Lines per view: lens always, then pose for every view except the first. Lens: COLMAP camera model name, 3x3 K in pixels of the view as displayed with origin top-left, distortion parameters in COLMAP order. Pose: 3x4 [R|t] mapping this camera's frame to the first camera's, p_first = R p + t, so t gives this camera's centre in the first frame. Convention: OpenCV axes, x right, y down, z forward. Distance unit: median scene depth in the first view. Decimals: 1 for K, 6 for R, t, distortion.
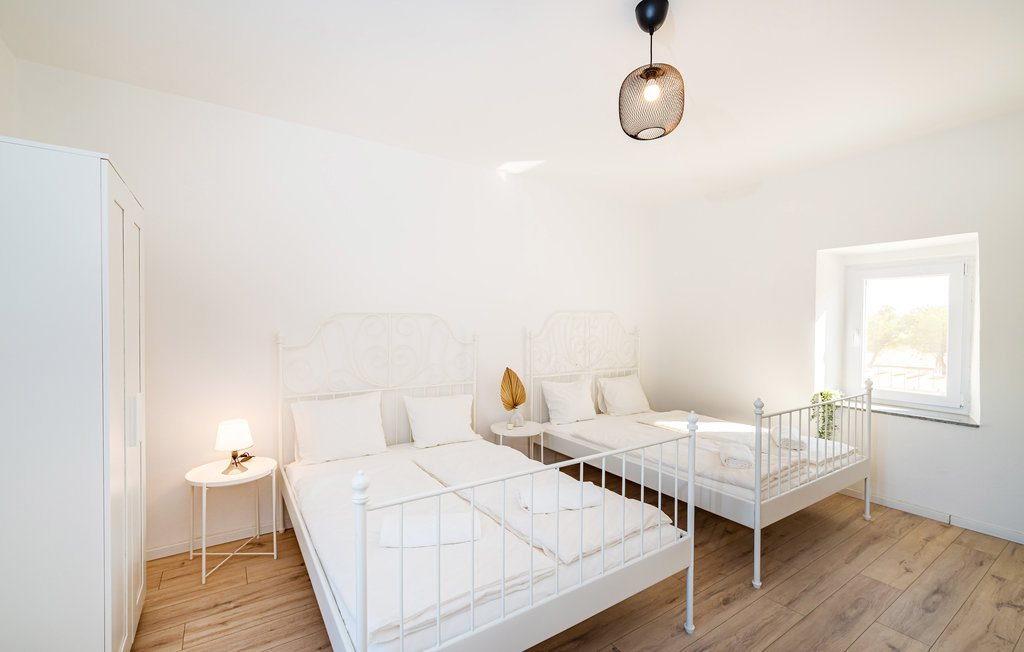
lens RADIAL K [[439.0, 0, 510.3], [0, 439.0, 334.4], [0, 0, 1]] dist [-0.000803, 0.000688]
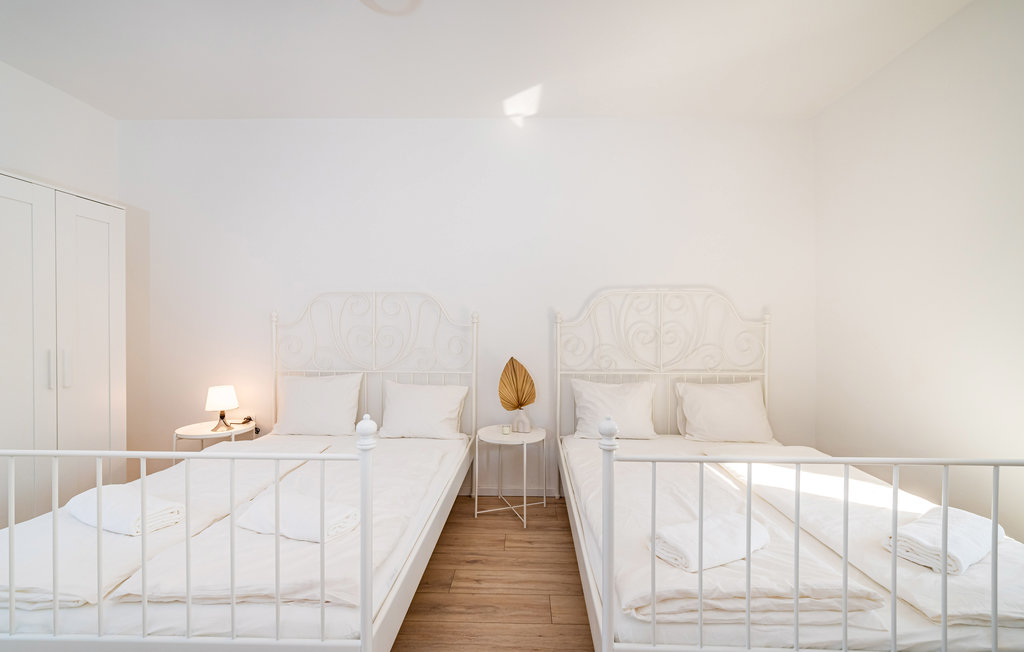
lens RADIAL K [[439.0, 0, 510.3], [0, 439.0, 334.4], [0, 0, 1]] dist [-0.000803, 0.000688]
pose [[0.816247, 0.008611, -0.577639, 0.455141], [-0.016618, 0.999825, -0.008578, 0.040782], [0.577464, 0.016601, 0.816247, 0.342769]]
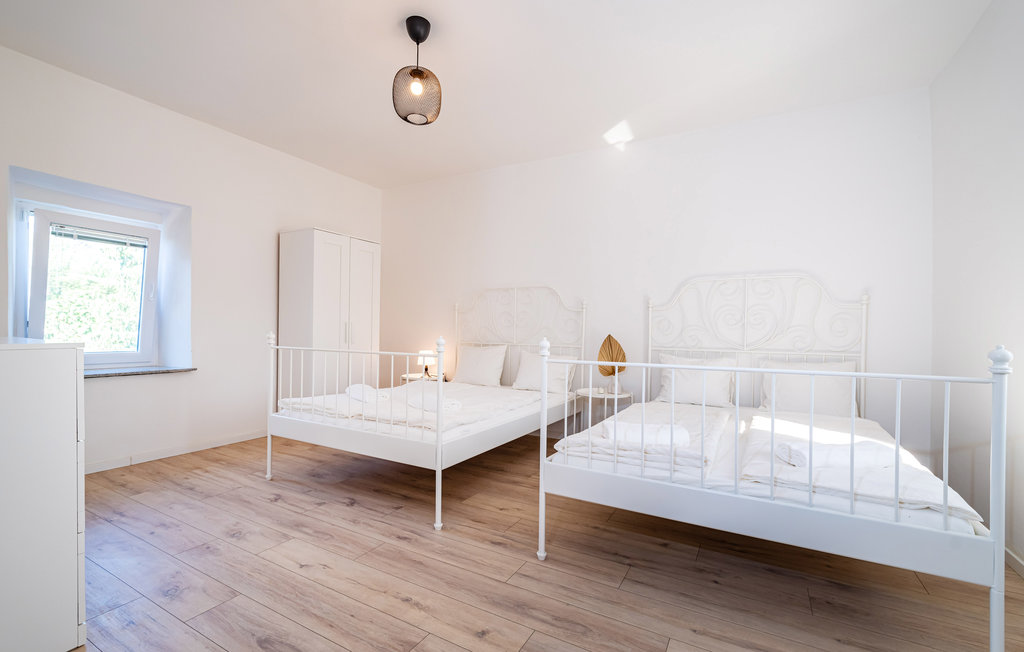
lens RADIAL K [[439.0, 0, 510.3], [0, 439.0, 334.4], [0, 0, 1]] dist [-0.000803, 0.000688]
pose [[0.451499, 0.011661, -0.892195, 0.800221], [-0.036503, 0.999319, -0.005411, 0.089272], [0.891524, 0.035011, 0.451617, 0.335740]]
